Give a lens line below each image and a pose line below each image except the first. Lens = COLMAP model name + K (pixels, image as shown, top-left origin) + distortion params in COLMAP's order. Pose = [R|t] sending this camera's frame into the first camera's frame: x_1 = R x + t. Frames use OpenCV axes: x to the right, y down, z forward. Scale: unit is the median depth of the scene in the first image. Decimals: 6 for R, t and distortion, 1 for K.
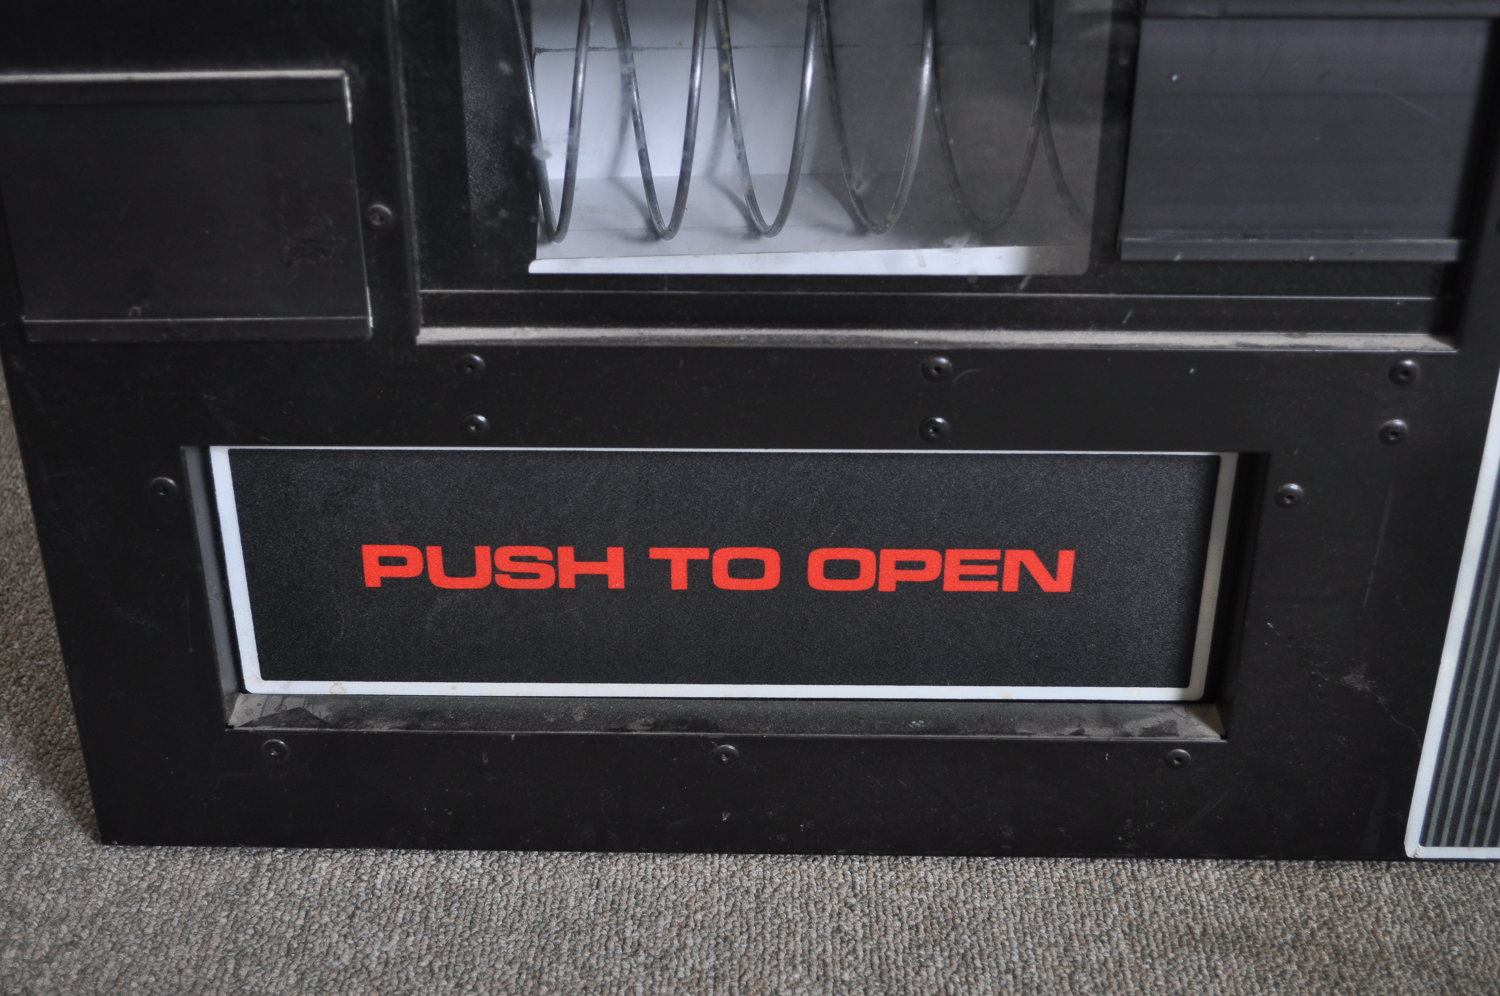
lens RADIAL K [[2045.2, 0, 750.0], [0, 2045.2, 498.0], [0, 0, 1]] dist [-0.046035, -0.047748]
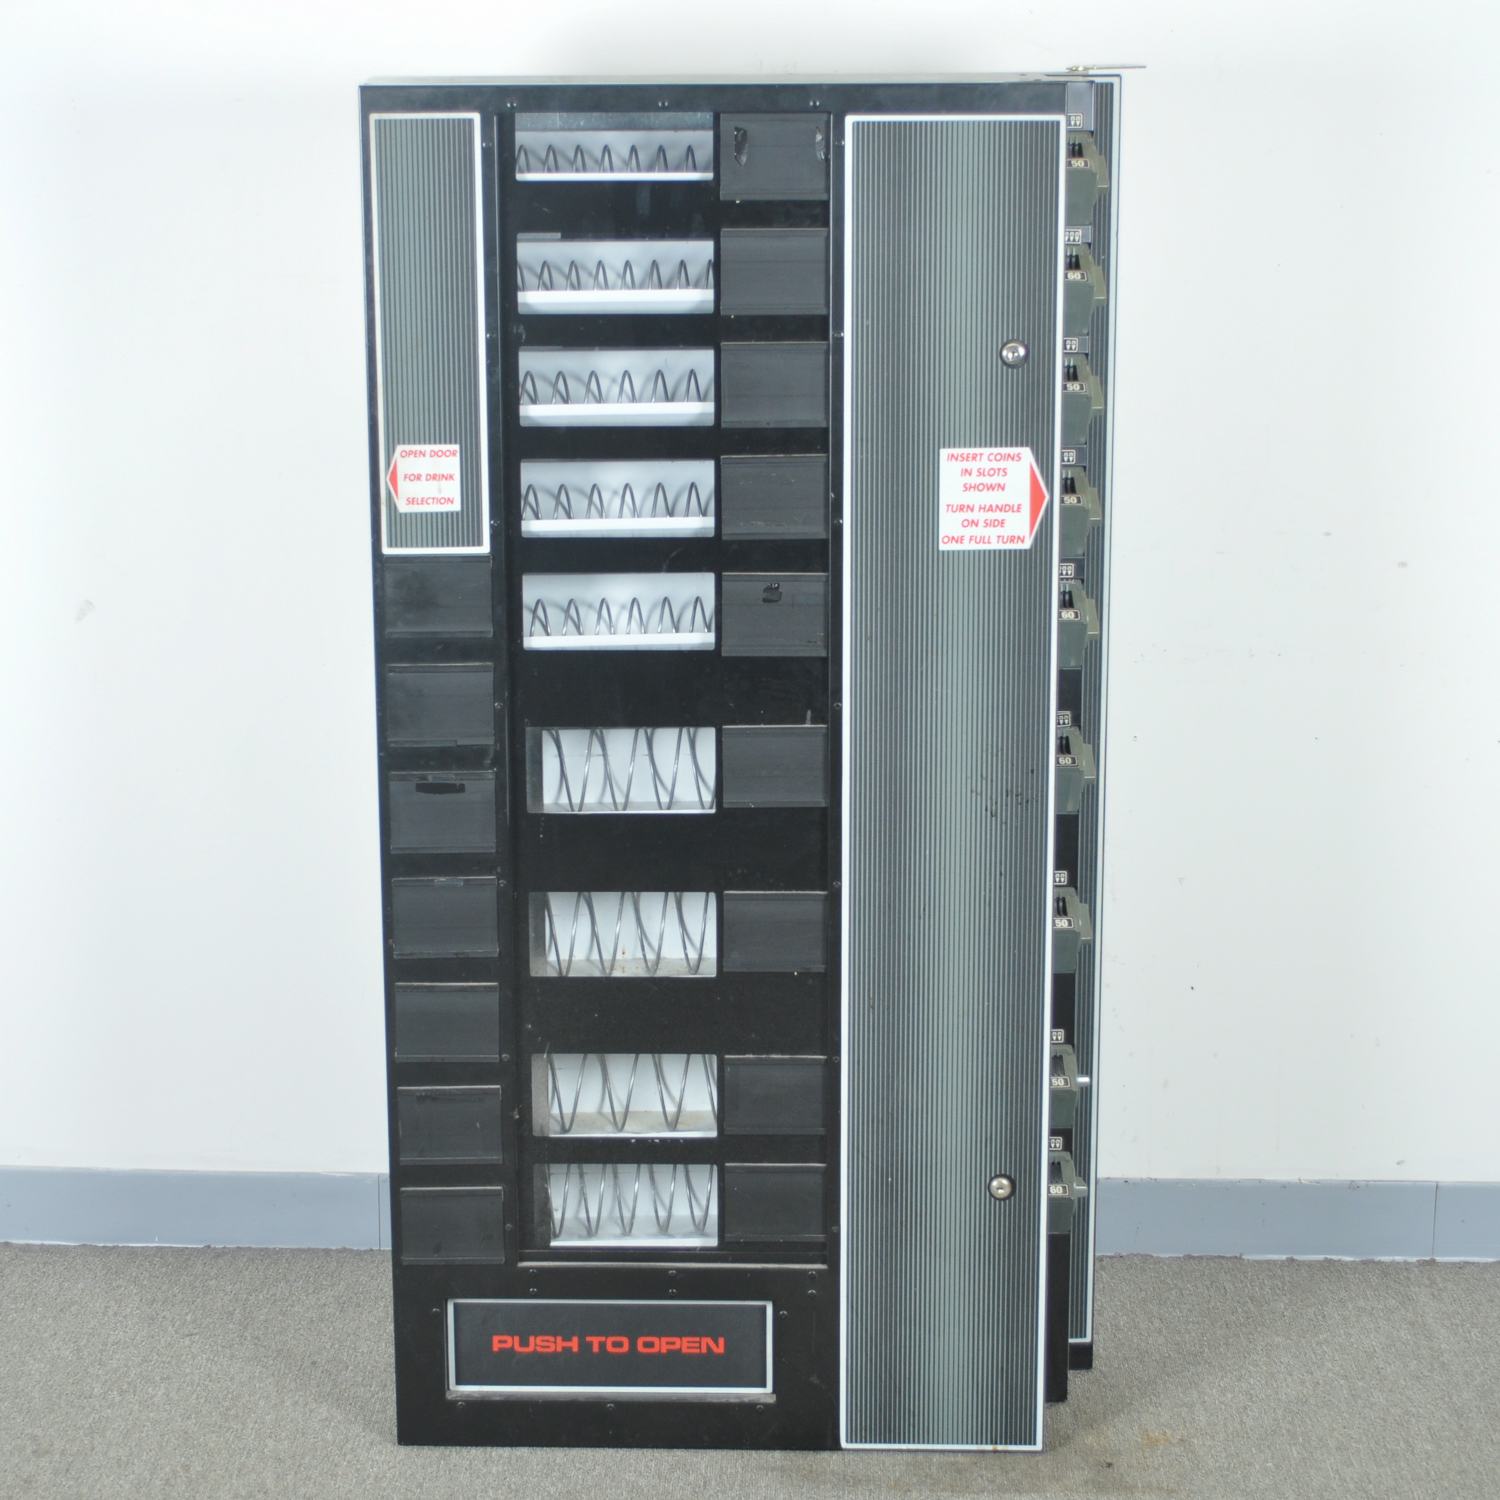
lens RADIAL K [[3344.1, 0, 750.0], [0, 3344.1, 750.0], [0, 0, 1]] dist [0.021409, -0.117060]
pose [[0.999909, -0.001778, -0.013386, 0.265905], [-0.002163, 0.957385, -0.288805, 0.630616], [0.013329, 0.288808, 0.957294, -4.065684]]
